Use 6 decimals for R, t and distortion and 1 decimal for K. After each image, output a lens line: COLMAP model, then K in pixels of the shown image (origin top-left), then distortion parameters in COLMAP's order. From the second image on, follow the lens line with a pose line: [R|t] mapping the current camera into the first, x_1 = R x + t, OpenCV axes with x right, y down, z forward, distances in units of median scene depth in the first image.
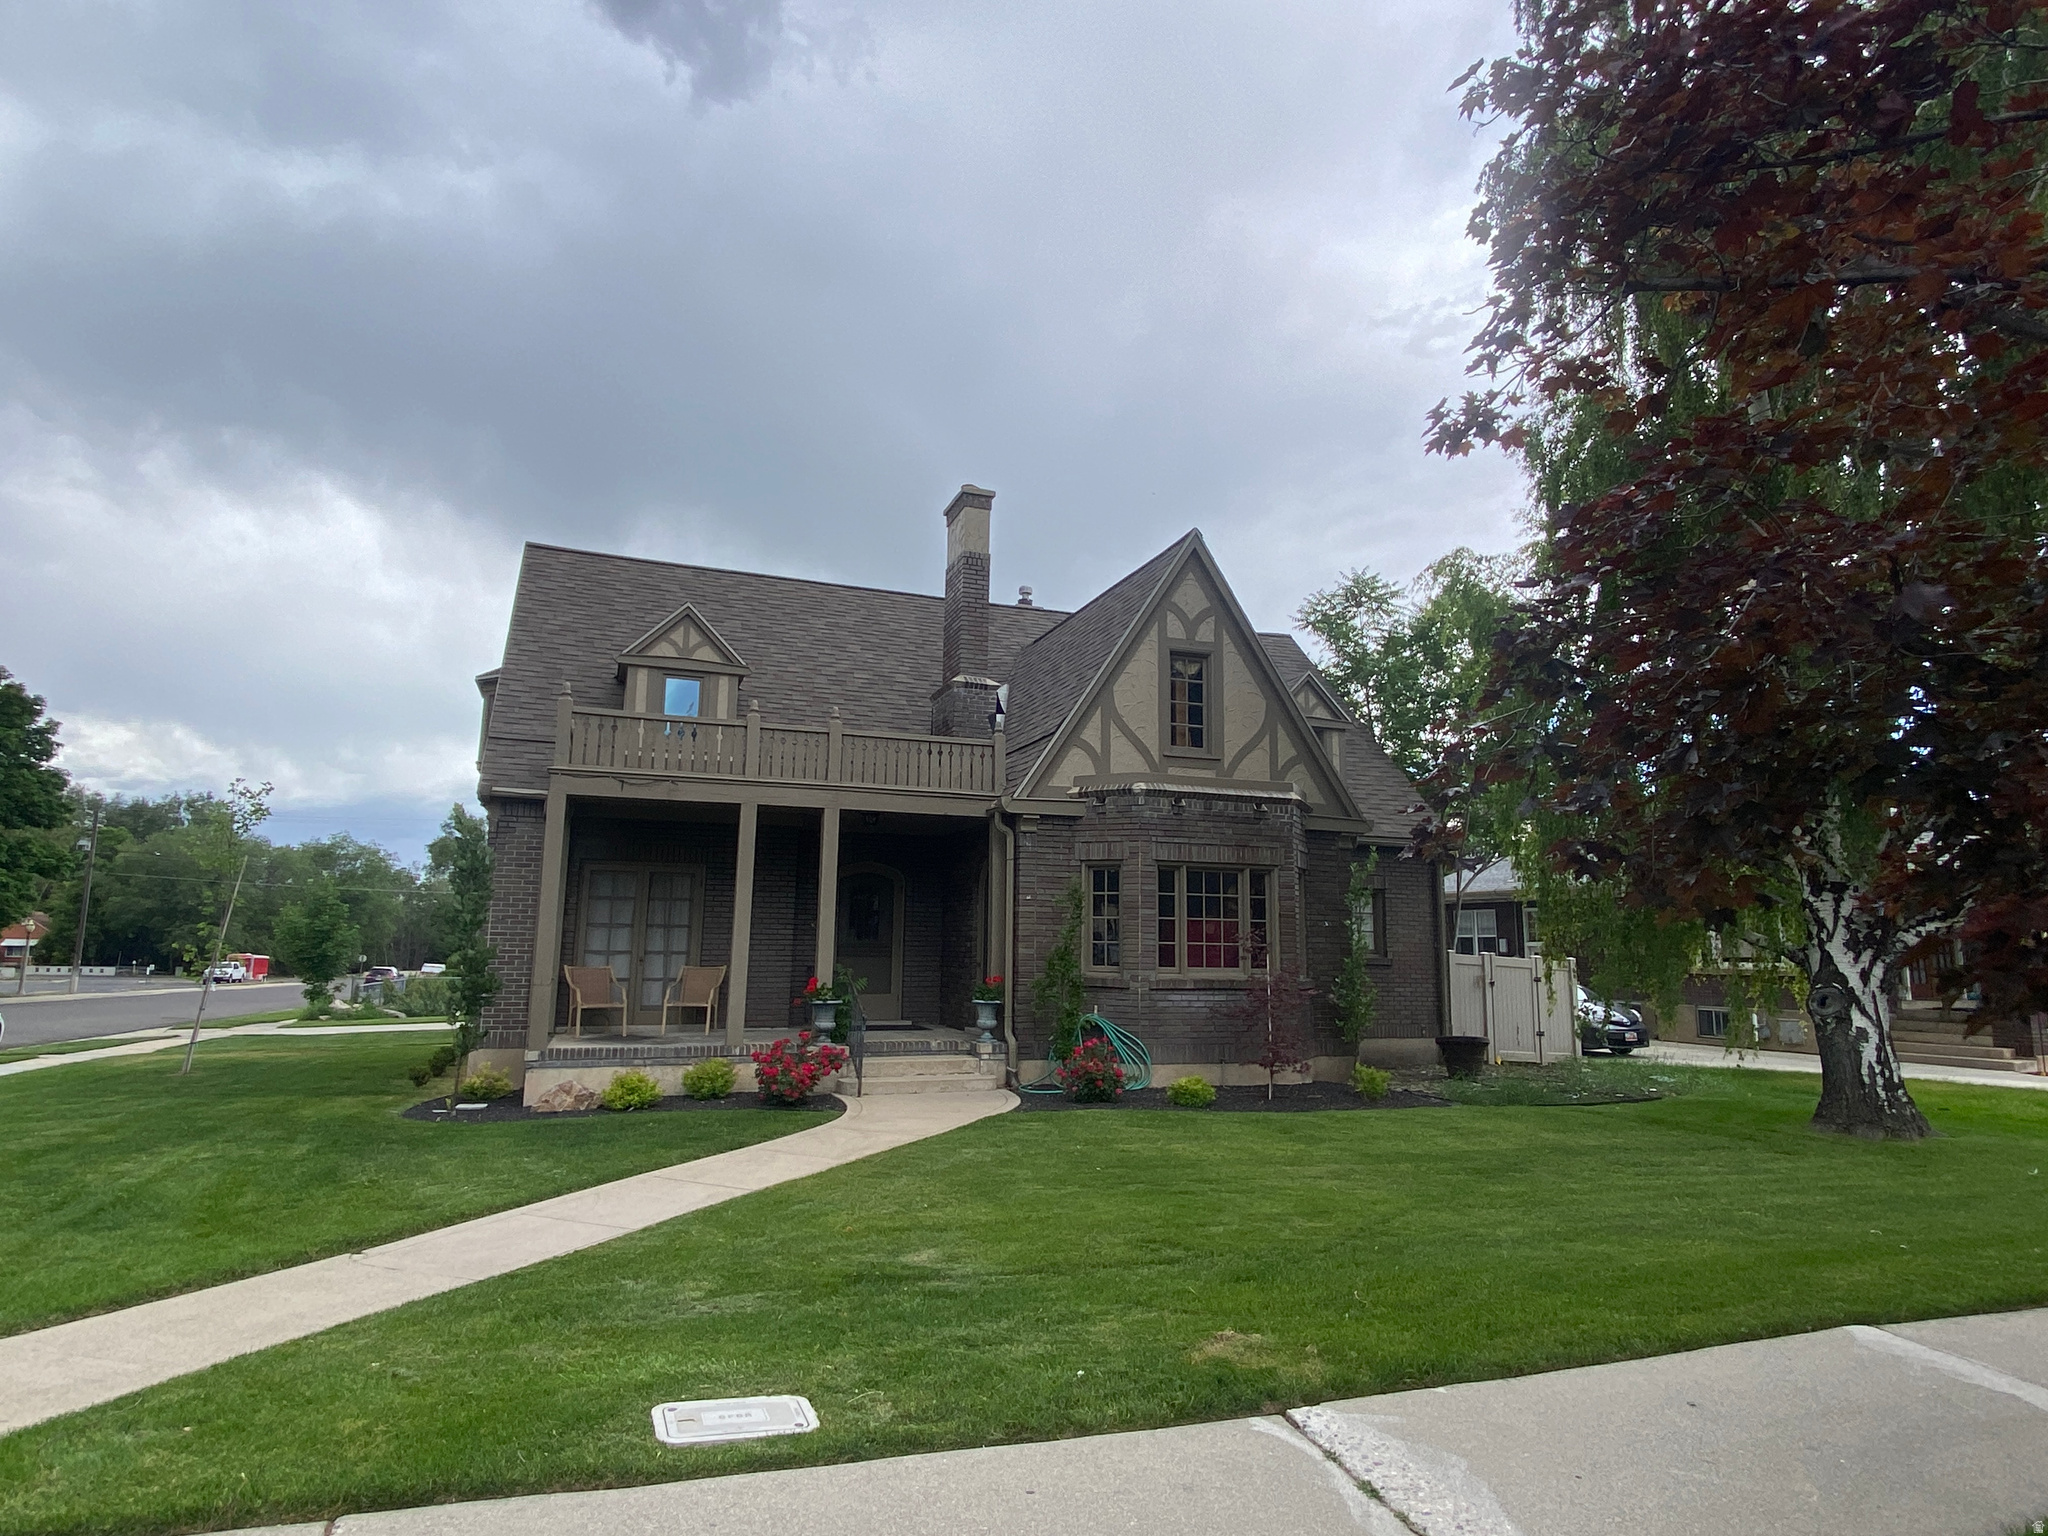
lens RADIAL K [[1163.2, 0, 1019.5], [0, 1163.2, 765.6], [0, 0, 1]] dist [0.077278, -0.060822]
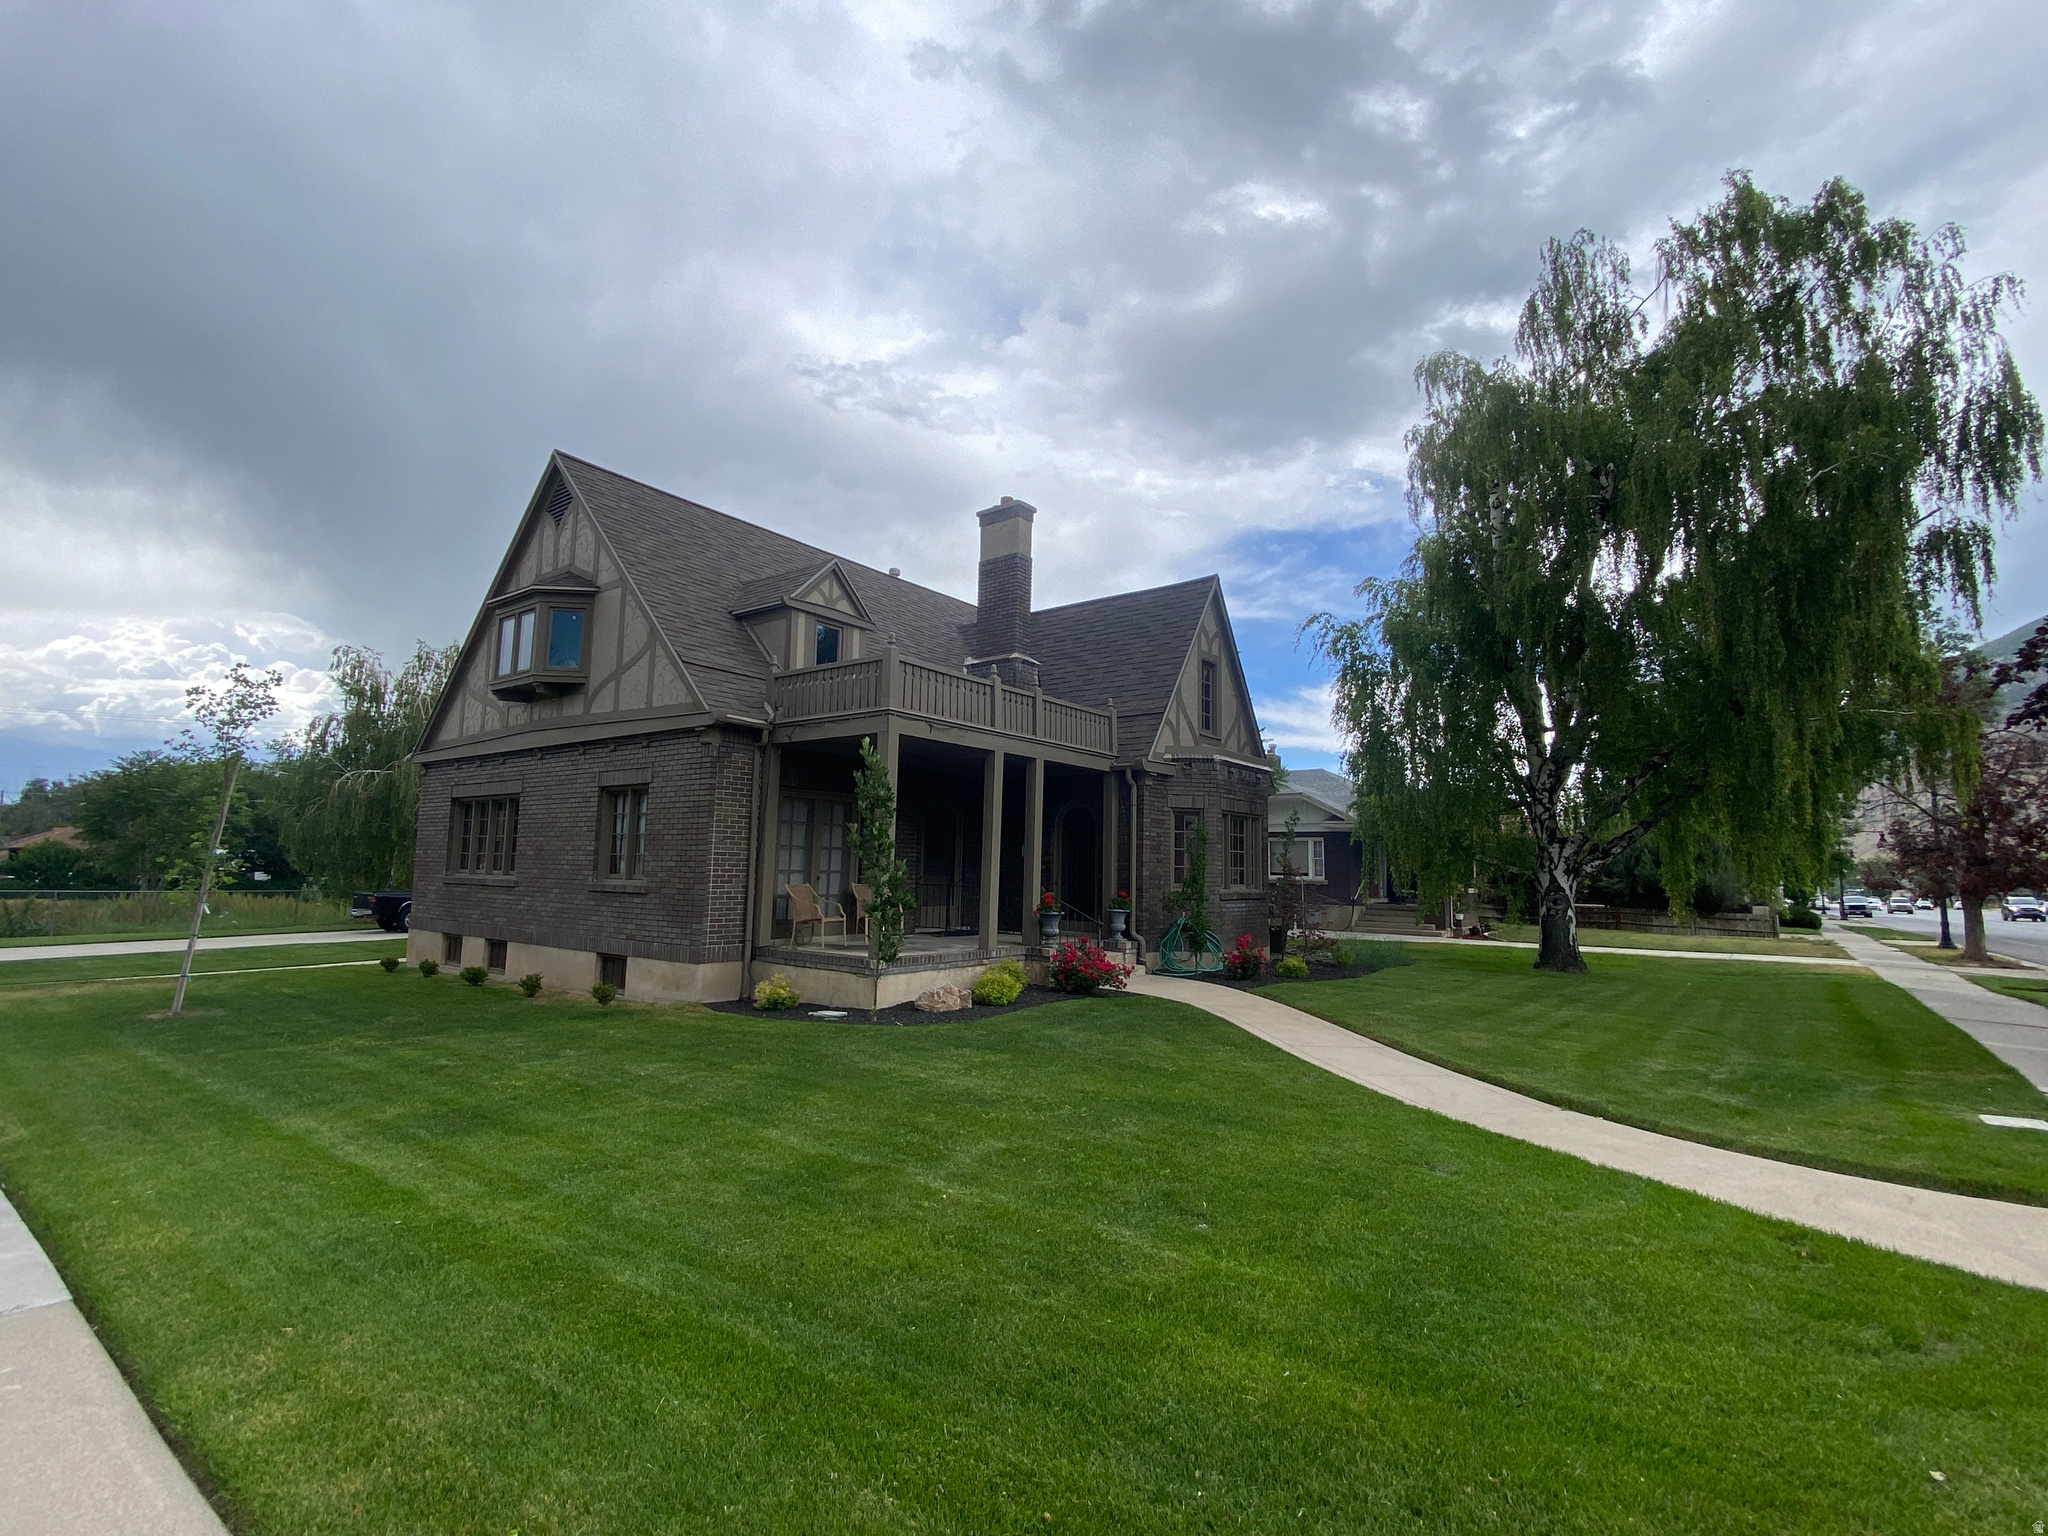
lens RADIAL K [[931.4, 0, 1024.8], [0, 931.4, 763.1], [0, 0, 1]] dist [0.074664, -0.000152]
pose [[0.843581, 0.063643, 0.533217, -0.753559], [-0.091428, 0.995477, 0.025827, 0.018259], [-0.529162, -0.070538, 0.845584, 0.180485]]
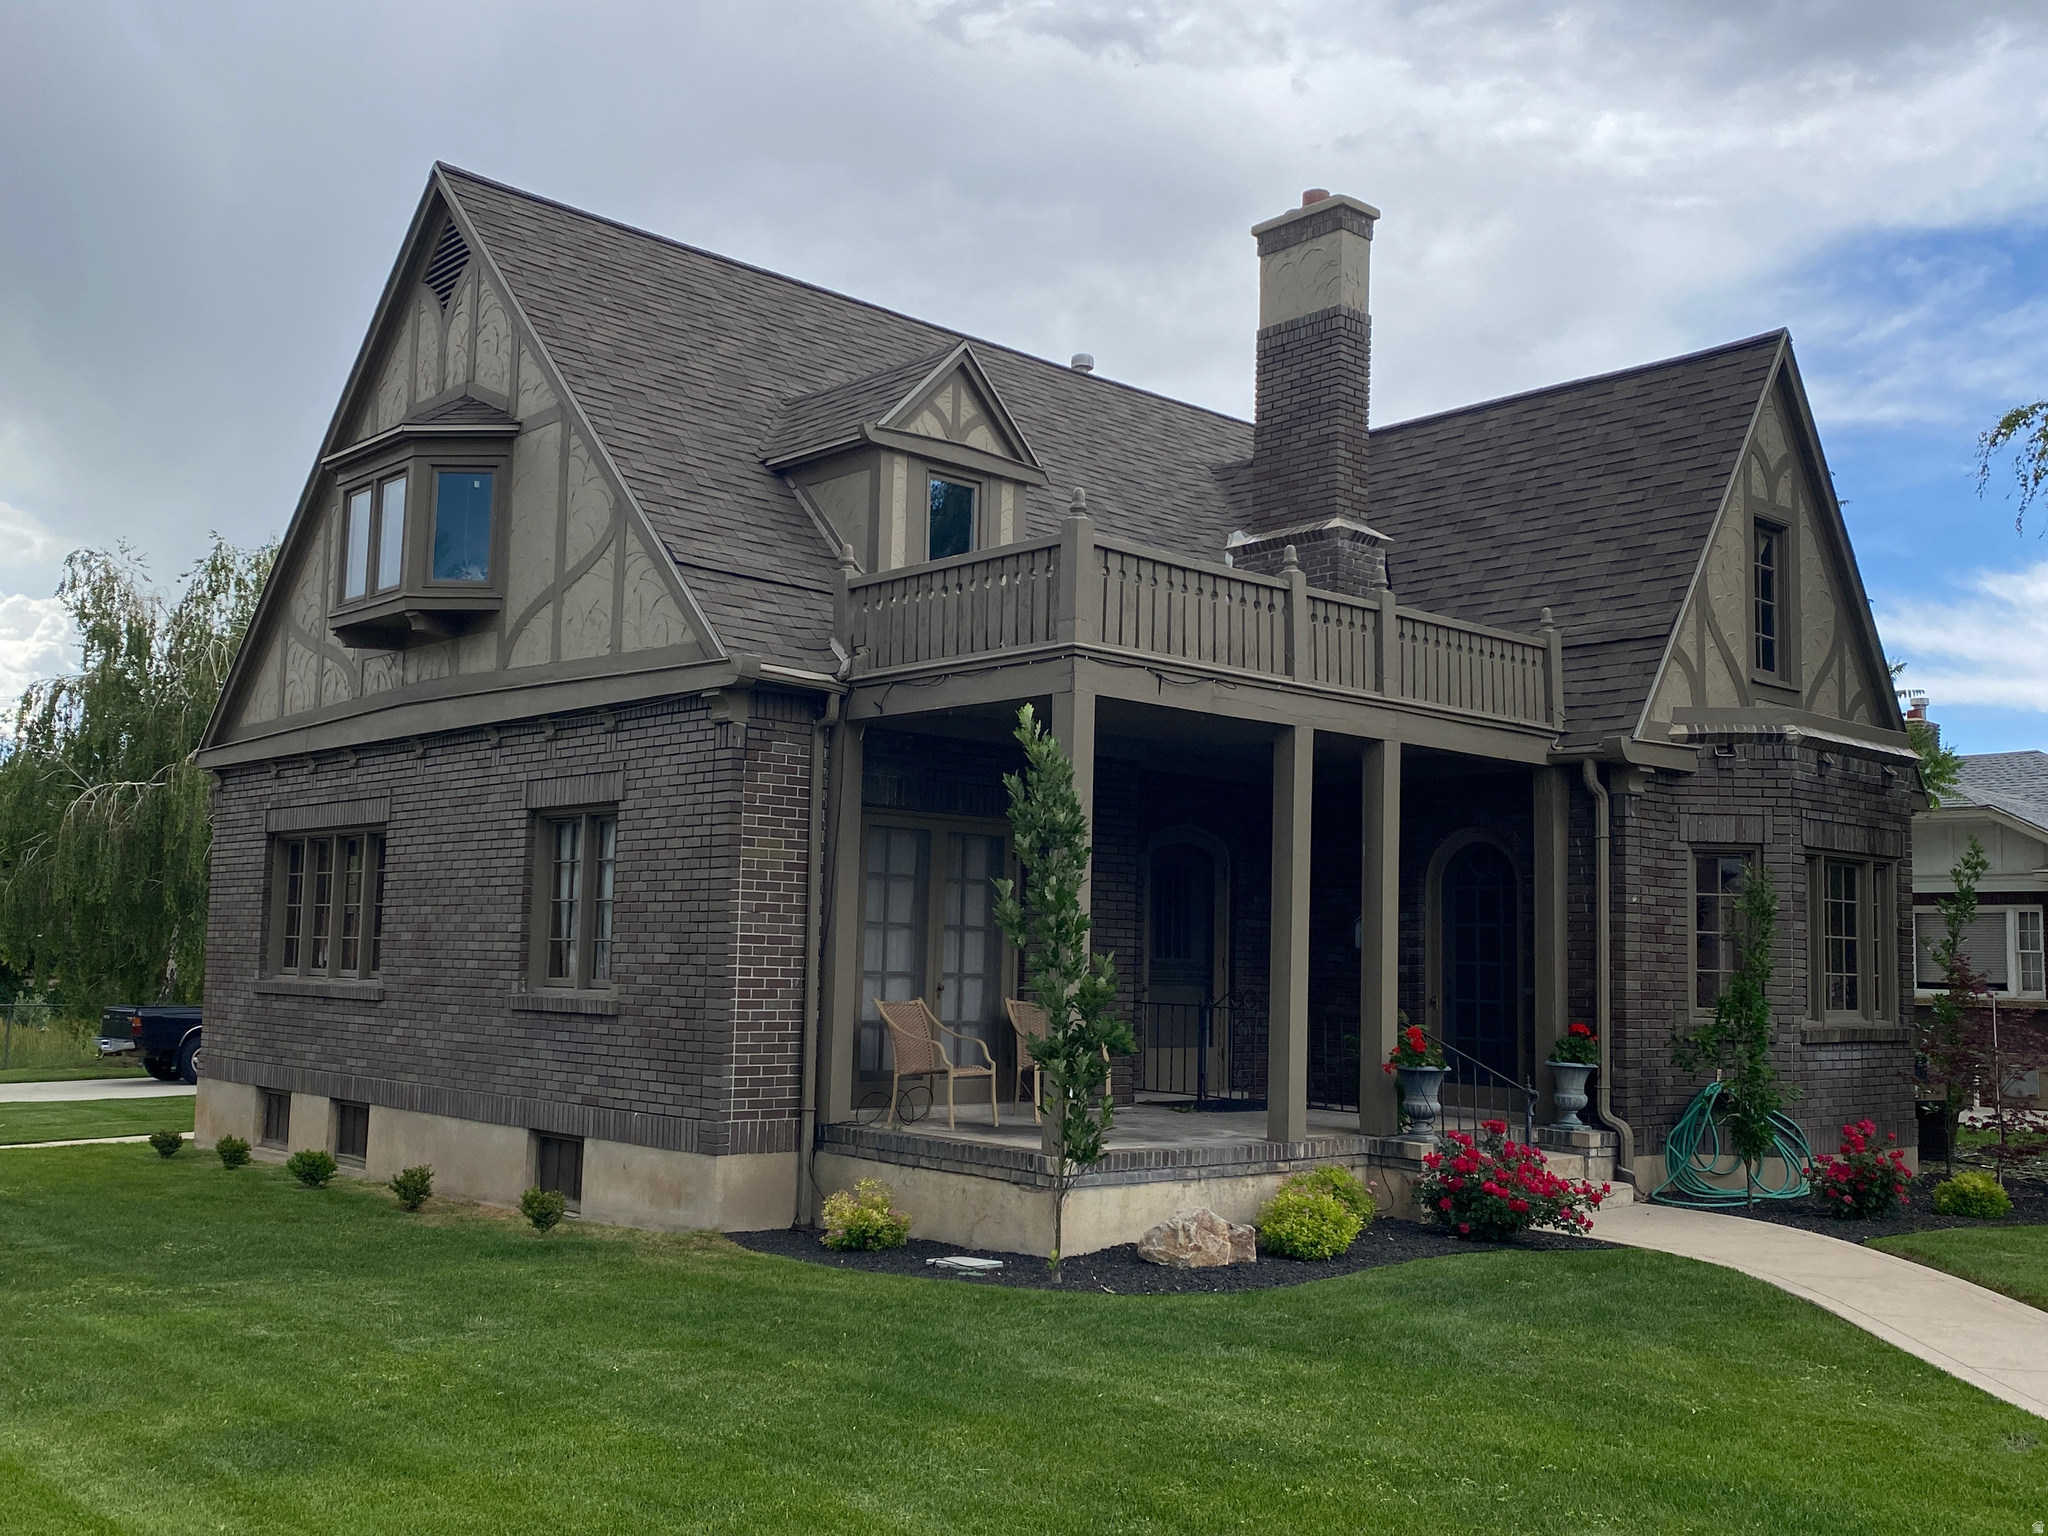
lens RADIAL K [[1965.1, 0, 1016.5], [0, 1965.1, 752.8], [0, 0, 1]] dist [0.149734, -0.411385]
pose [[0.924547, 0.049151, 0.377884, -0.762995], [-0.069663, 0.996736, 0.040794, 0.016215], [-0.374646, -0.064040, 0.924954, 0.158403]]
